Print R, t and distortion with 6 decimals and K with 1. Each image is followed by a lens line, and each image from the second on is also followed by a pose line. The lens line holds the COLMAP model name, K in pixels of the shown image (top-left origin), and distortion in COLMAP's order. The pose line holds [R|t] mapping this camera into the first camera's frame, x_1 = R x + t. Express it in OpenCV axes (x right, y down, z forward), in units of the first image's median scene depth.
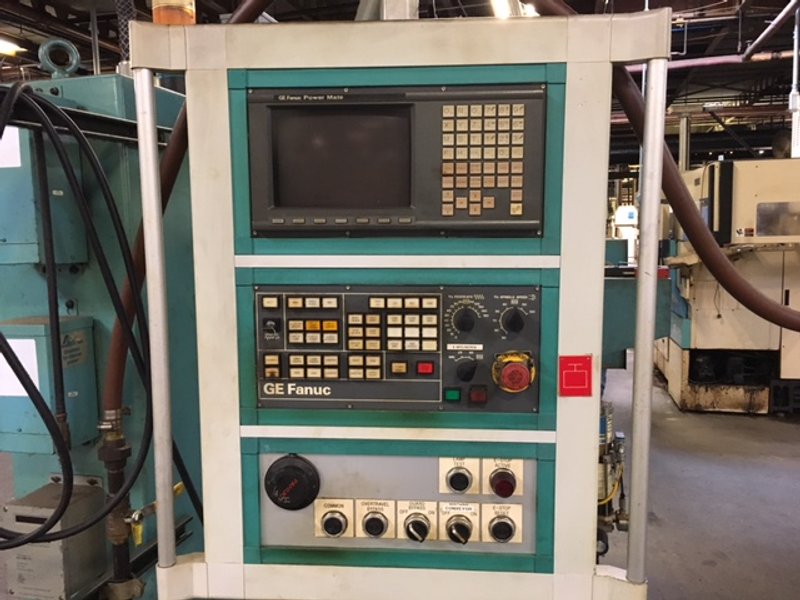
lens RADIAL K [[678.0, 0, 400.0], [0, 678.0, 300.0], [0, 0, 1]] dist [0.036529, -0.006284]
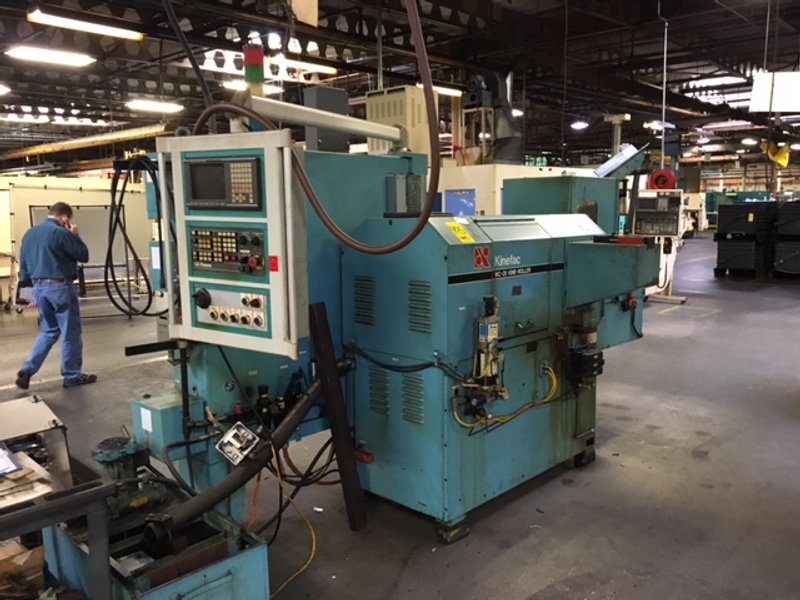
lens RADIAL K [[678.0, 0, 400.0], [0, 678.0, 300.0], [0, 0, 1]] dist [0.036529, -0.006284]
pose [[0.872395, 0.076087, -0.482843, 1.965133], [-0.056555, 0.996888, 0.054909, 0.079335], [0.485518, -0.020596, 0.873984, -1.078755]]
